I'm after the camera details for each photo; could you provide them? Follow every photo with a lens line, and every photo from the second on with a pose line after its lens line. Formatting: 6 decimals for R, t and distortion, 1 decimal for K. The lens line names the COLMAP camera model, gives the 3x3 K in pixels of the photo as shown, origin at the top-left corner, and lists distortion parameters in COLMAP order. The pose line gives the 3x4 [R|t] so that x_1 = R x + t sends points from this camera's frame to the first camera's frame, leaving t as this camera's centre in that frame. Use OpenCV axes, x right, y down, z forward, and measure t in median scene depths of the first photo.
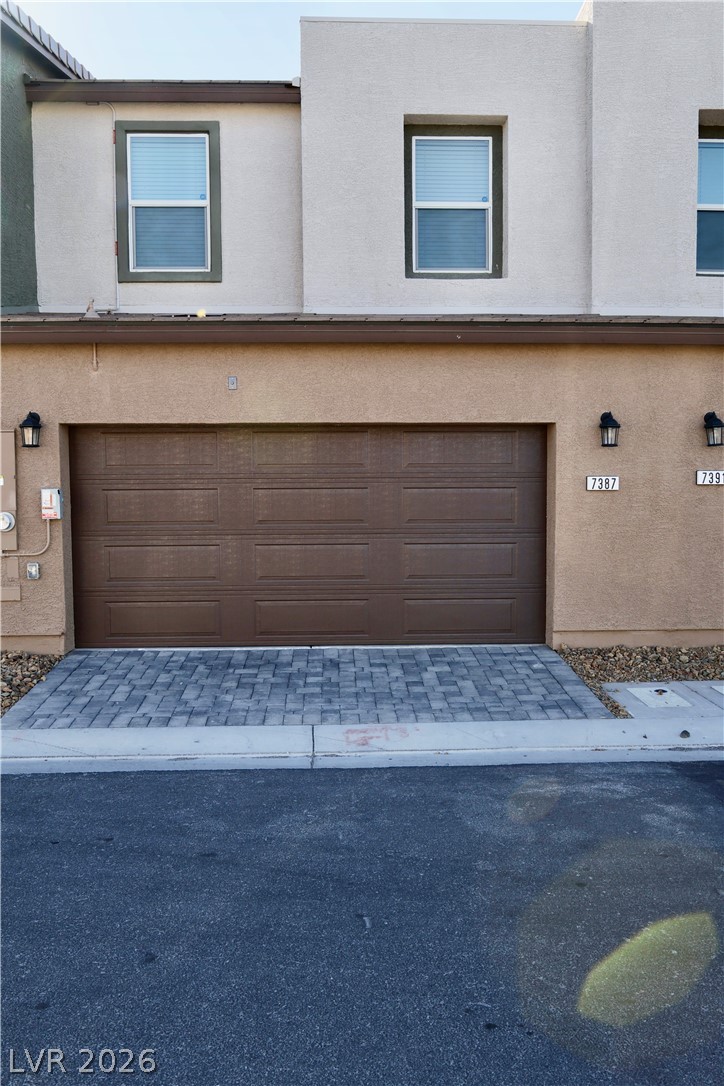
lens RADIAL K [[853.6, 0, 350.2], [0, 853.6, 601.9], [0, 0, 1]] dist [-0.046286, 0.005416]
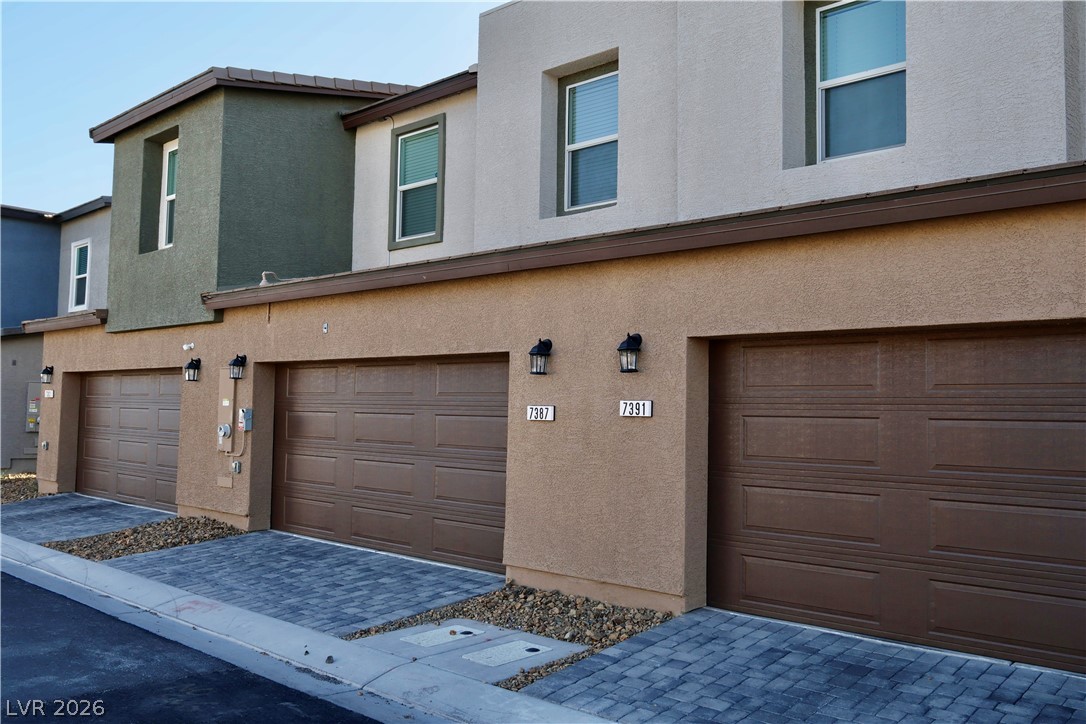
lens RADIAL K [[921.2, 0, 542.4], [0, 921.2, 355.4], [0, 0, 1]] dist [-0.120276, 0.000223]
pose [[0.717551, -0.025045, -0.696056, 1.007180], [-0.100530, 0.985165, -0.139083, -0.060031], [0.689213, 0.169774, 0.704388, 0.265320]]
